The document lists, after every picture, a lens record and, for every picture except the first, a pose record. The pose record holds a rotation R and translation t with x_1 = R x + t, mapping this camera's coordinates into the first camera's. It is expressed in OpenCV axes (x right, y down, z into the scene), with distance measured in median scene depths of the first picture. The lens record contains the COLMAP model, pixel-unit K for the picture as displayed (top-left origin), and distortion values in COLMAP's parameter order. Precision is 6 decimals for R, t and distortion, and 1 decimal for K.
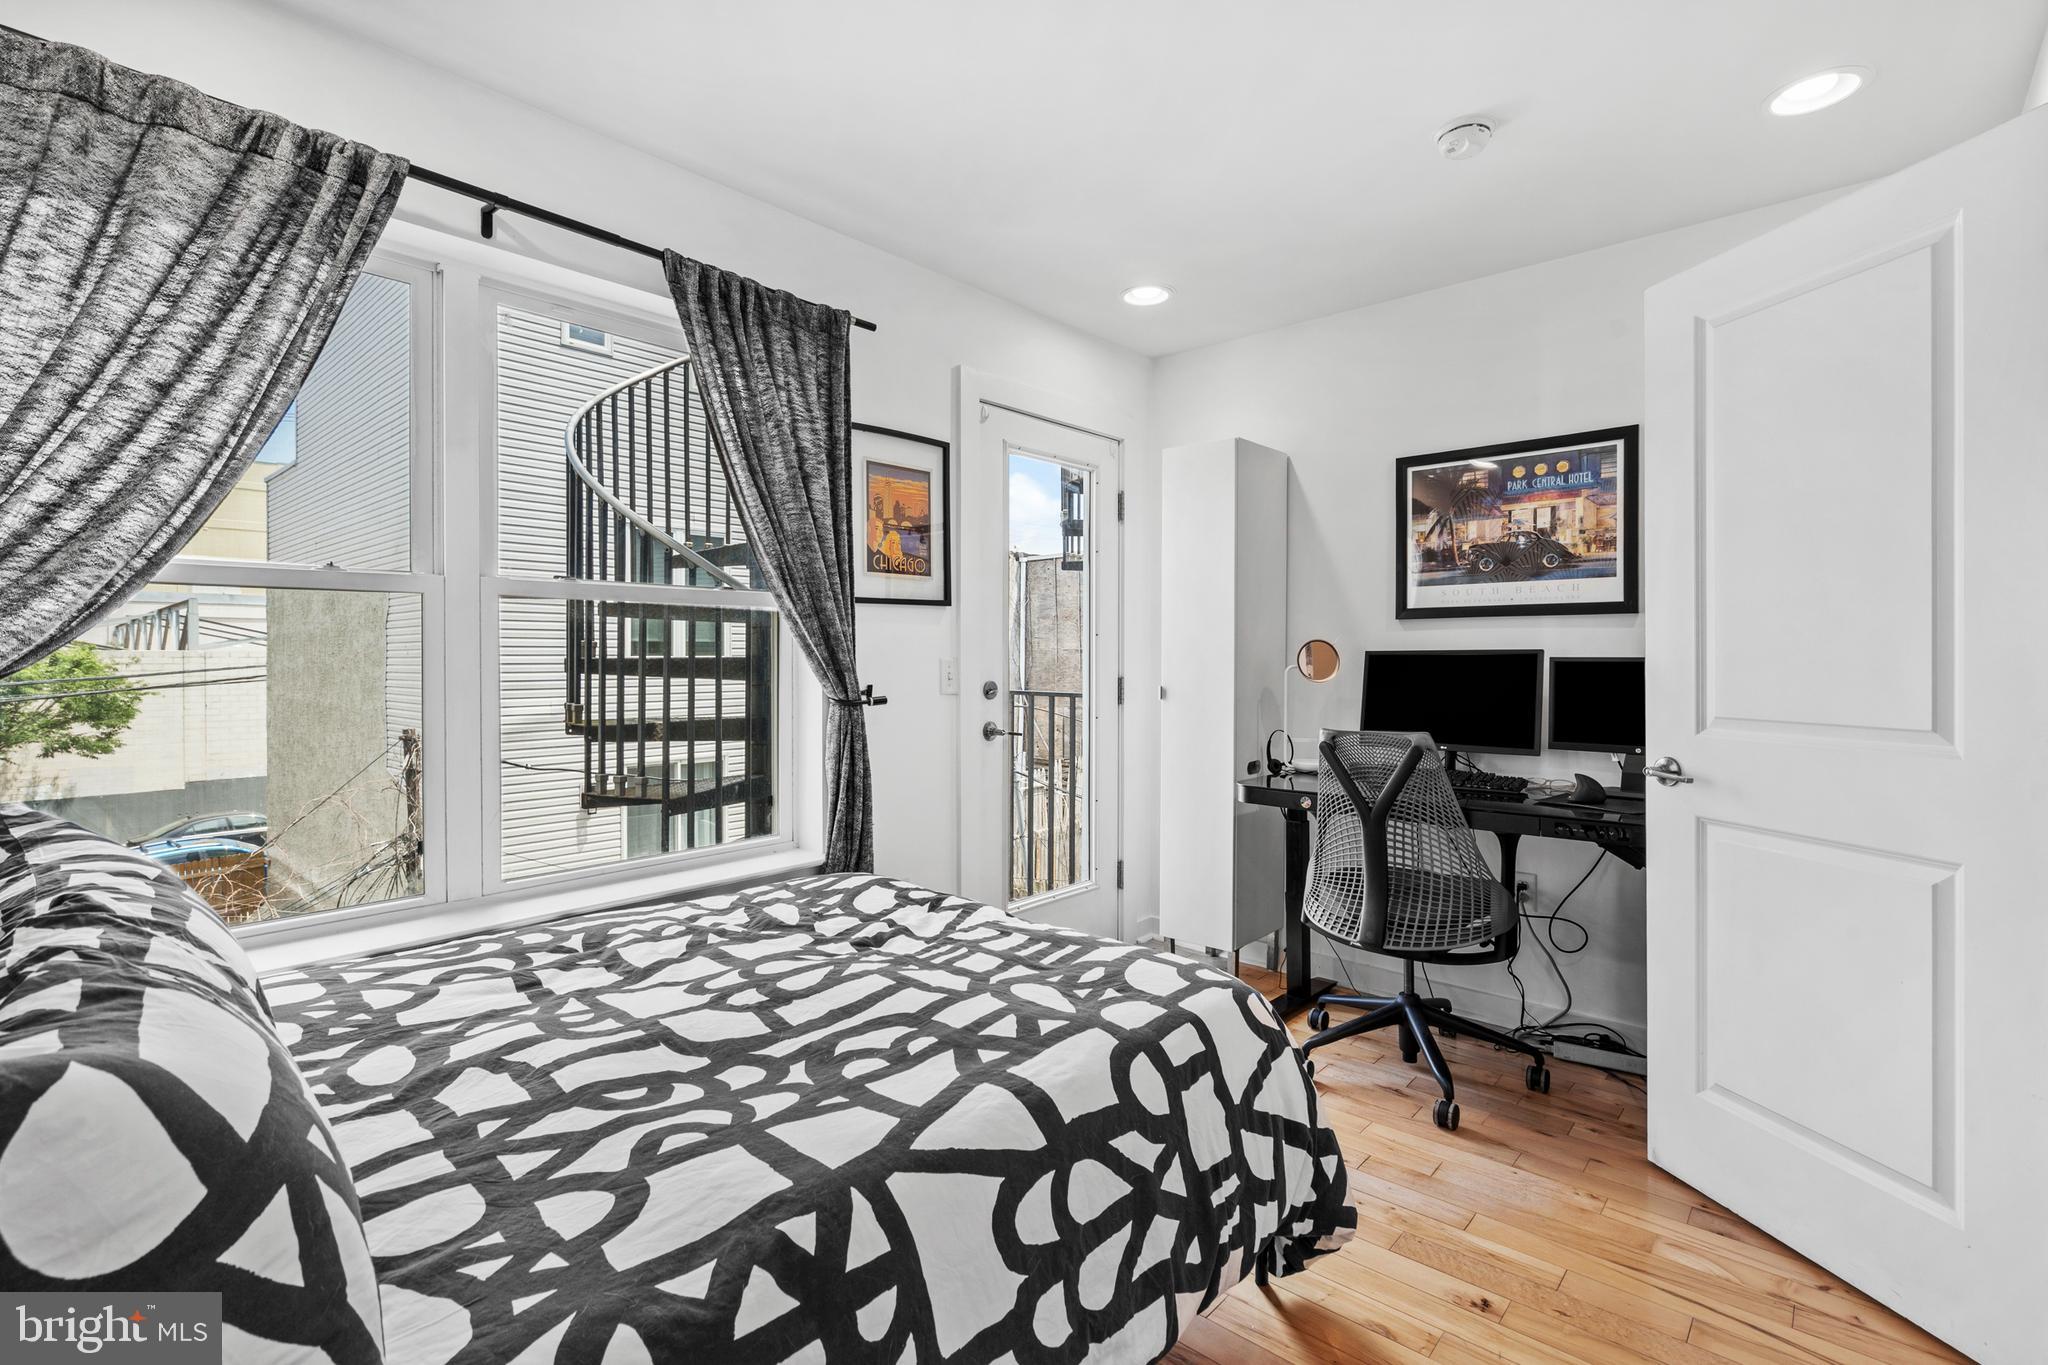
lens RADIAL K [[938.9, 0, 1026.9], [0, 938.9, 647.4], [0, 0, 1]] dist [-0.001665, -0.000119]
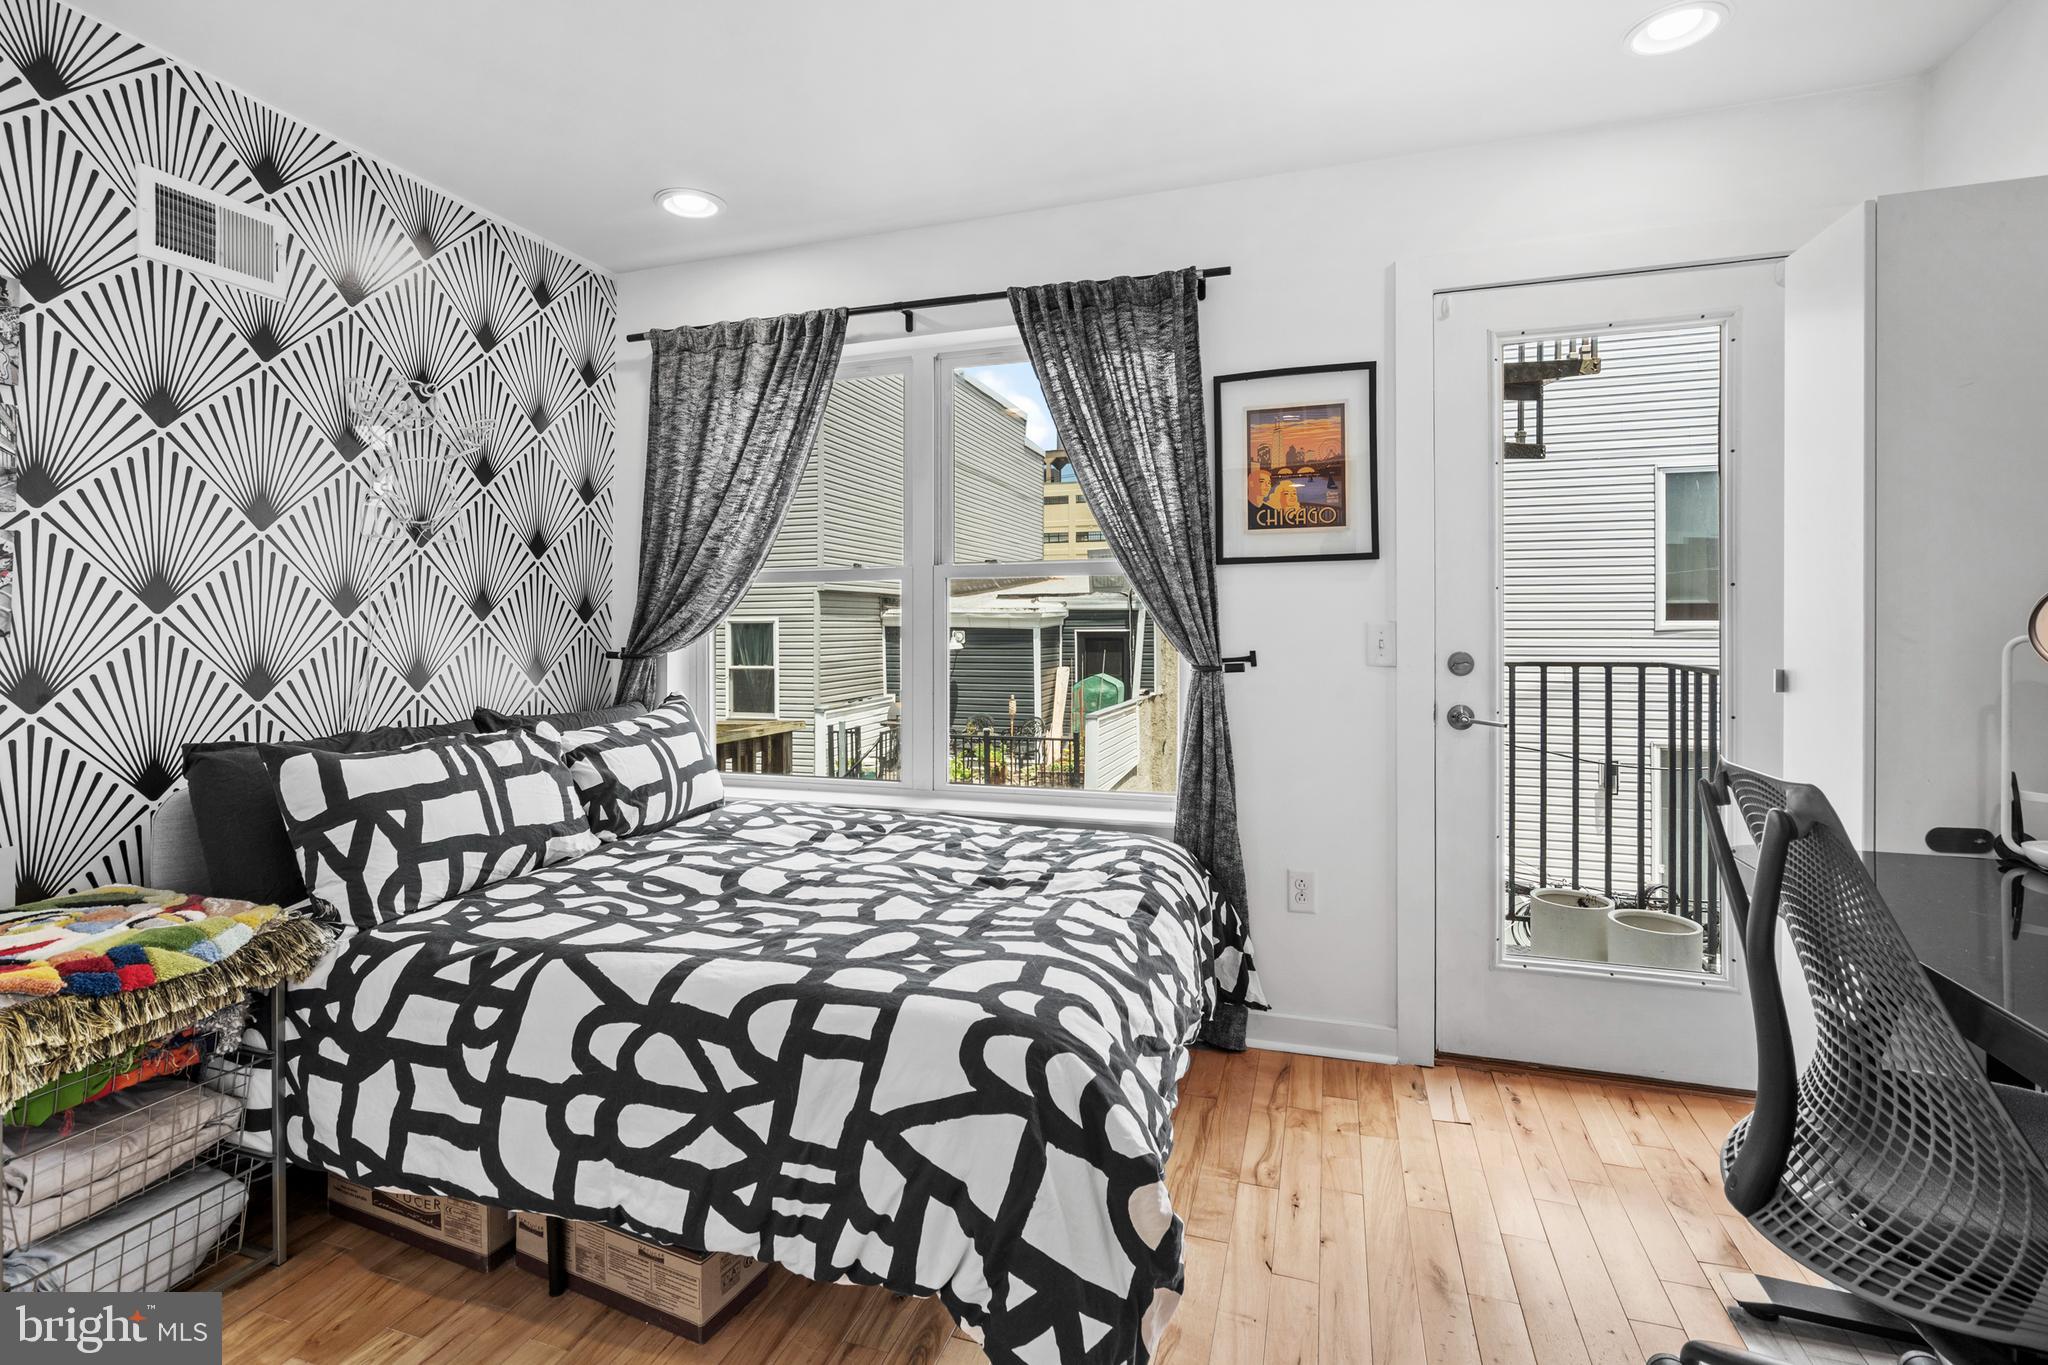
lens RADIAL K [[945.0, 0, 1019.8], [0, 945.0, 622.8], [0, 0, 1]] dist [-0.003171, 0.000265]
pose [[0.399142, -0.000315, -0.916889, 0.710906], [0.011889, 0.999918, 0.004832, 0.005459], [0.916812, -0.012830, 0.399113, 0.488337]]
